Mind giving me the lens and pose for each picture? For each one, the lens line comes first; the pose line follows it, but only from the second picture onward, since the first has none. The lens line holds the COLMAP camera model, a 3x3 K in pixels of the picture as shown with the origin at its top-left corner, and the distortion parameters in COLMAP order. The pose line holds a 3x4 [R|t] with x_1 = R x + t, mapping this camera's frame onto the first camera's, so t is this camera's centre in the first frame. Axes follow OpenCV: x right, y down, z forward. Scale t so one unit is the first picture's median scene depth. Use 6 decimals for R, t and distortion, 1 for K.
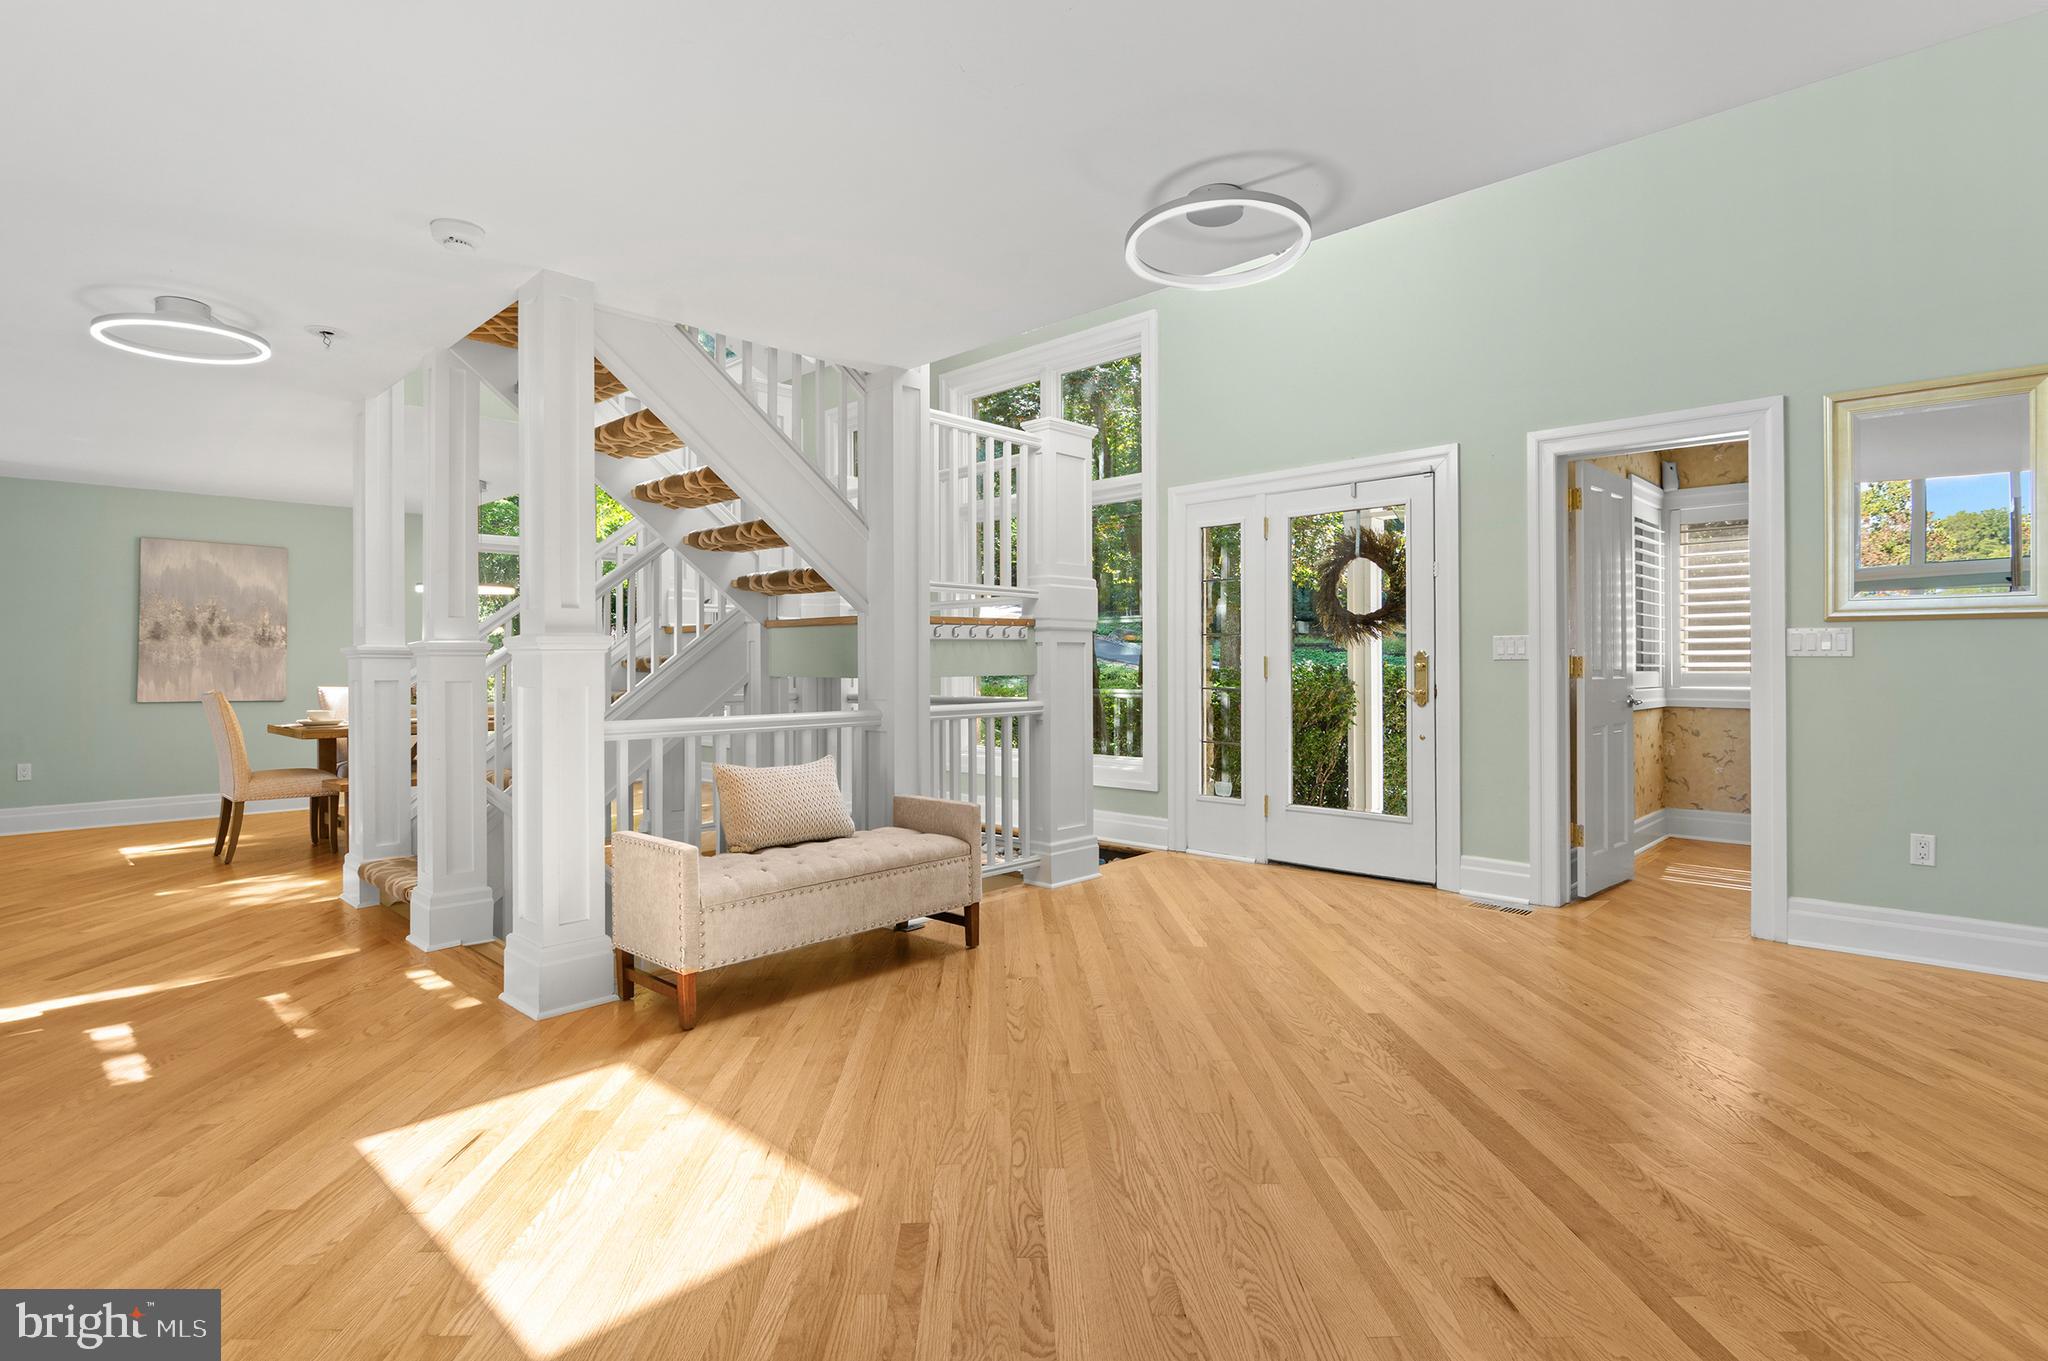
lens RADIAL K [[1012.9, 0, 1018.1], [0, 1012.9, 663.7], [0, 0, 1]] dist [-0.005432, -0.005091]
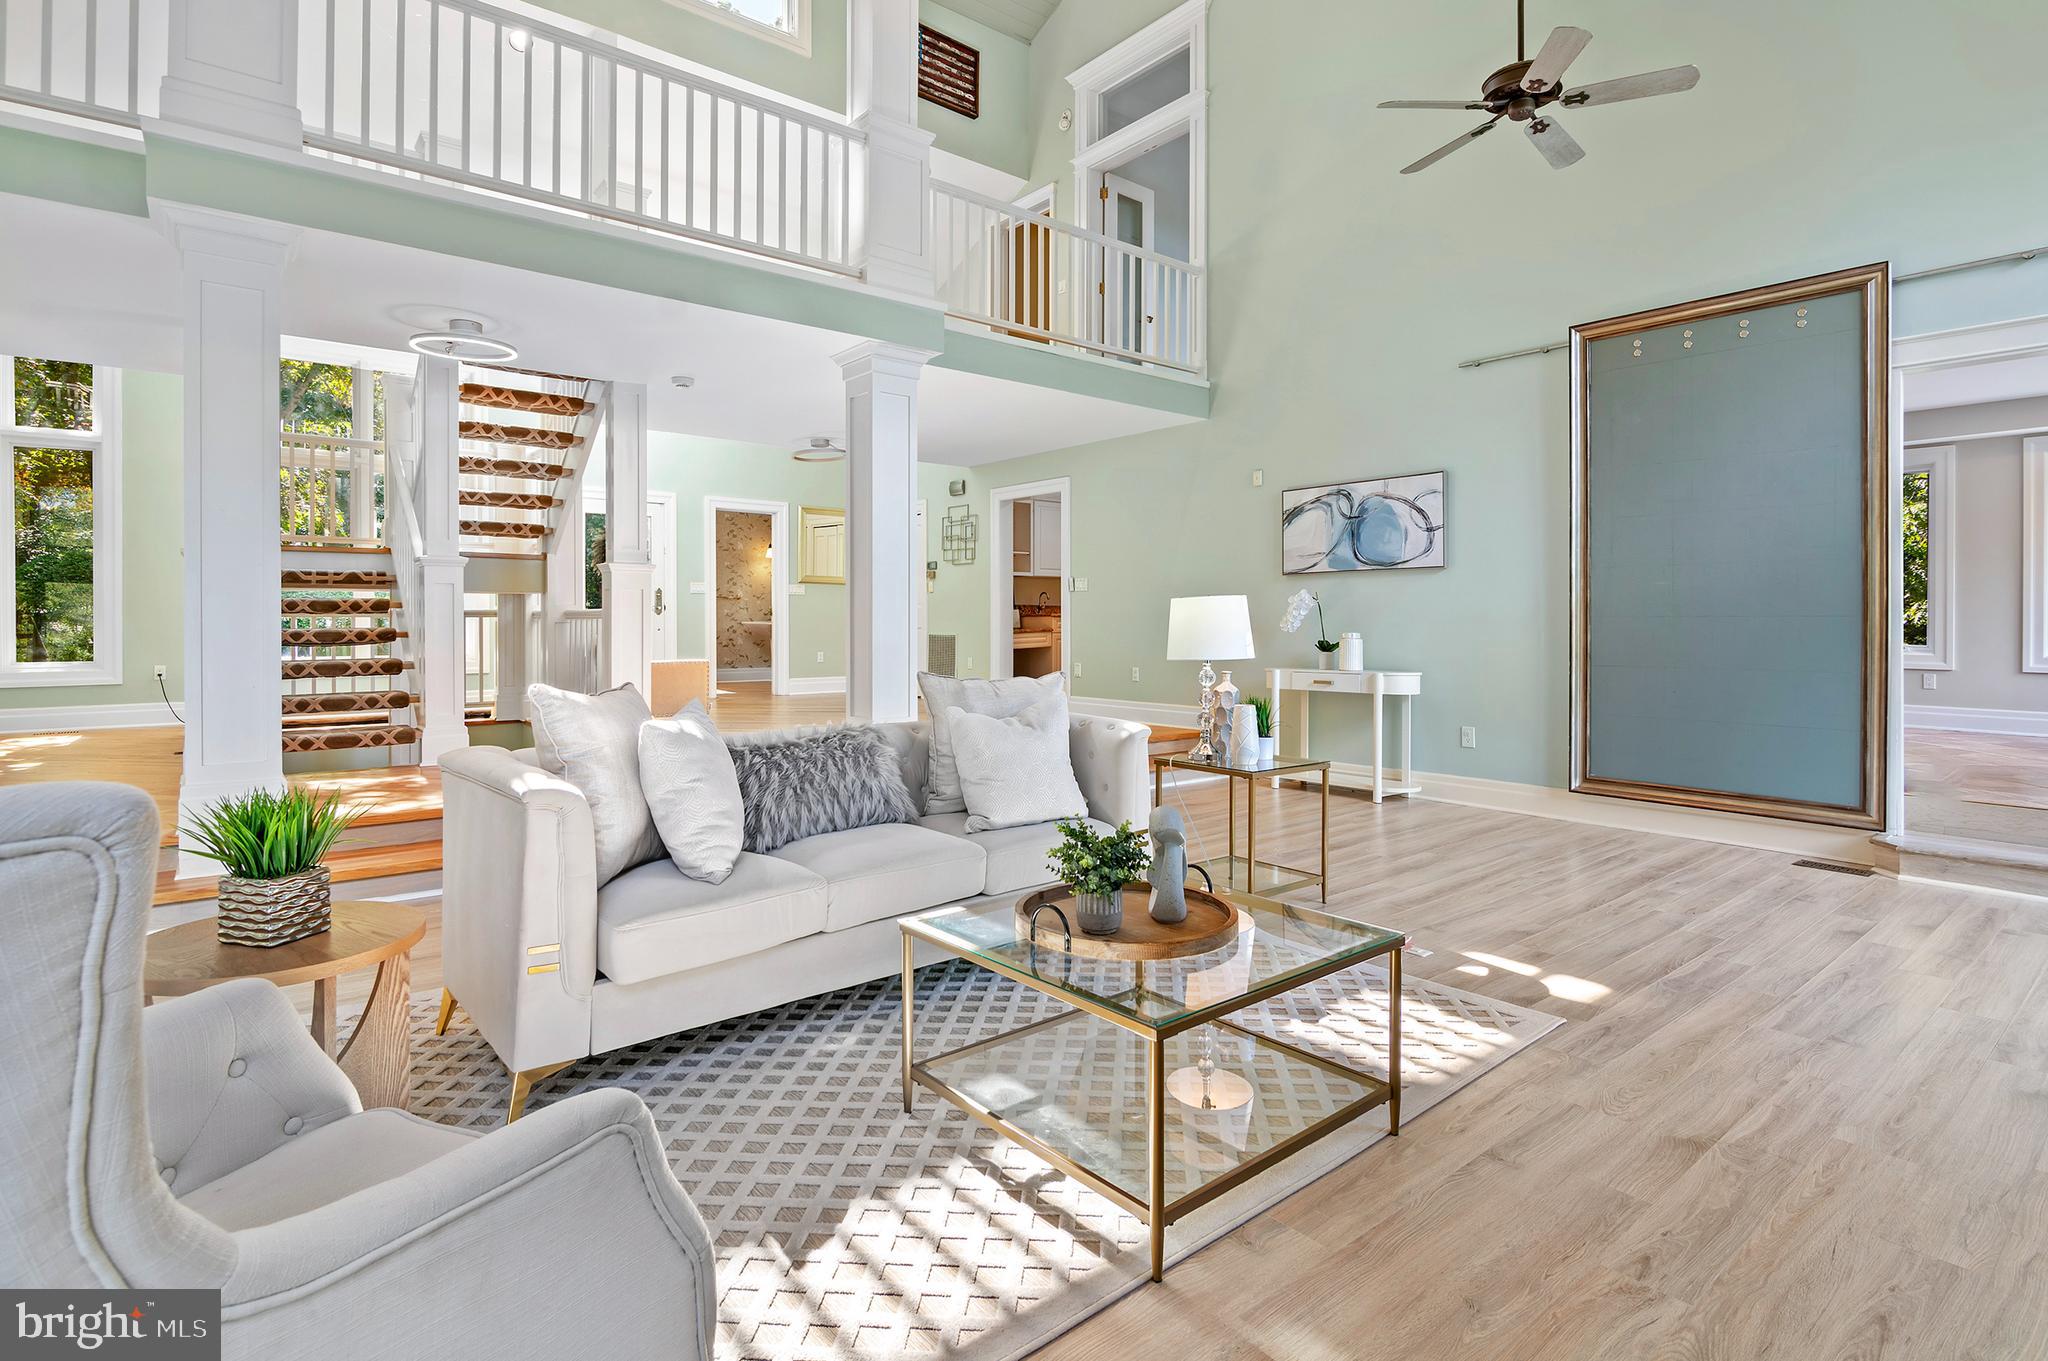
lens RADIAL K [[1012.9, 0, 1026.1], [0, 1012.9, 624.4], [0, 0, 1]] dist [-0.005432, -0.005091]
pose [[0.116953, 0.000996, 0.993137, -1.579115], [-0.002883, 0.999996, -0.000663, 0.060555], [-0.993133, -0.002786, 0.116955, -0.001947]]
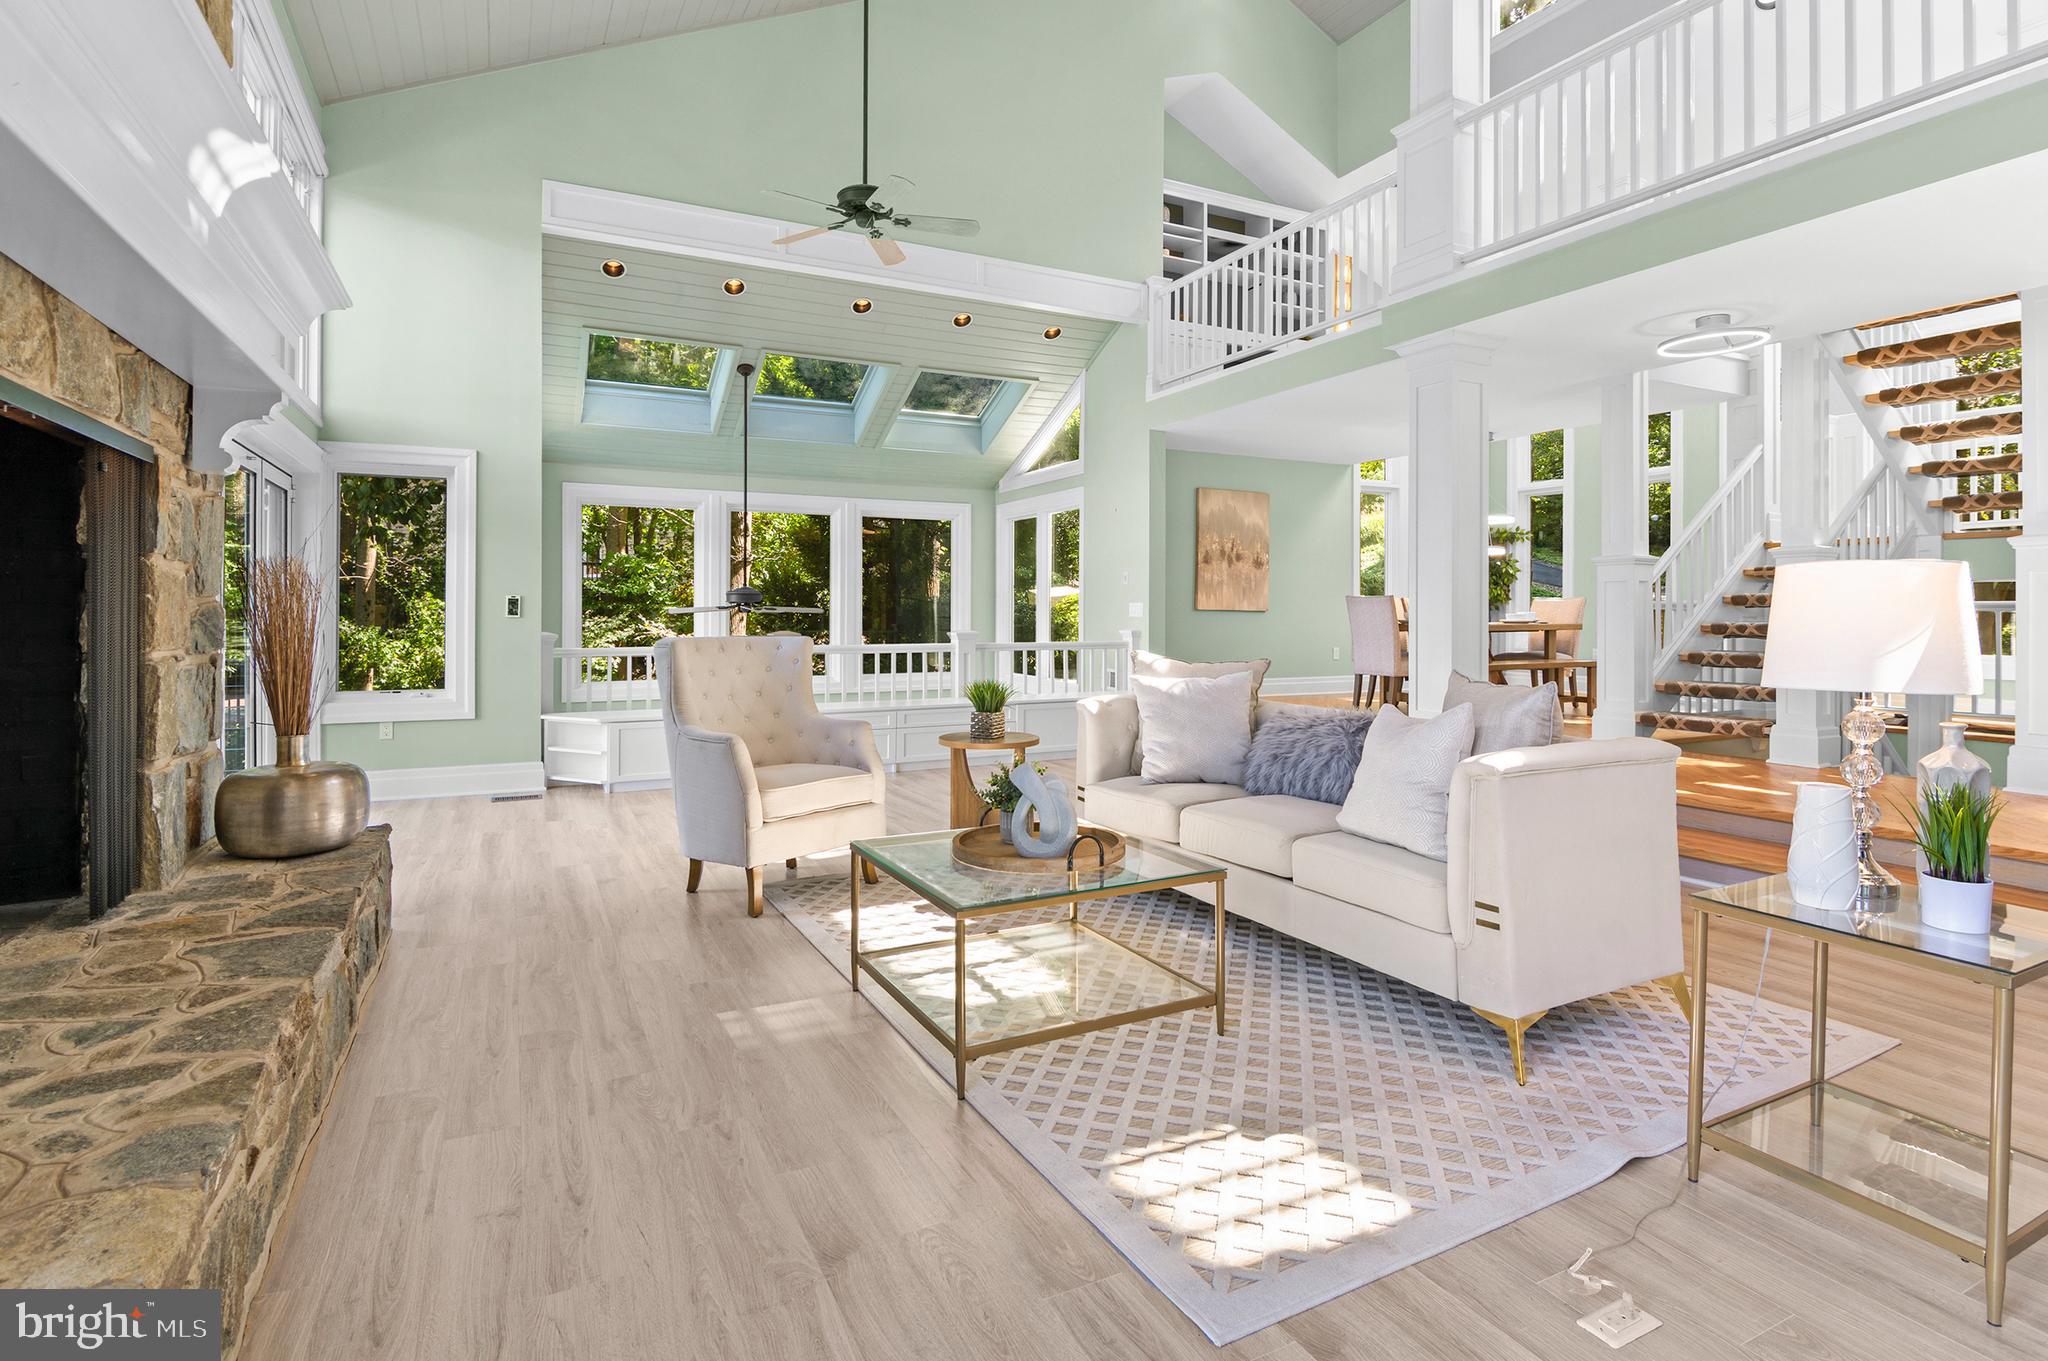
lens RADIAL K [[1012.9, 0, 1007.3], [0, 1012.9, 626.6], [0, 0, 1]] dist [-0.005432, -0.005091]
pose [[0.941959, 0.008913, -0.335609, -0.943840], [-0.003259, 0.999843, 0.017406, 0.055363], [0.335712, -0.015302, 0.941840, -0.545217]]
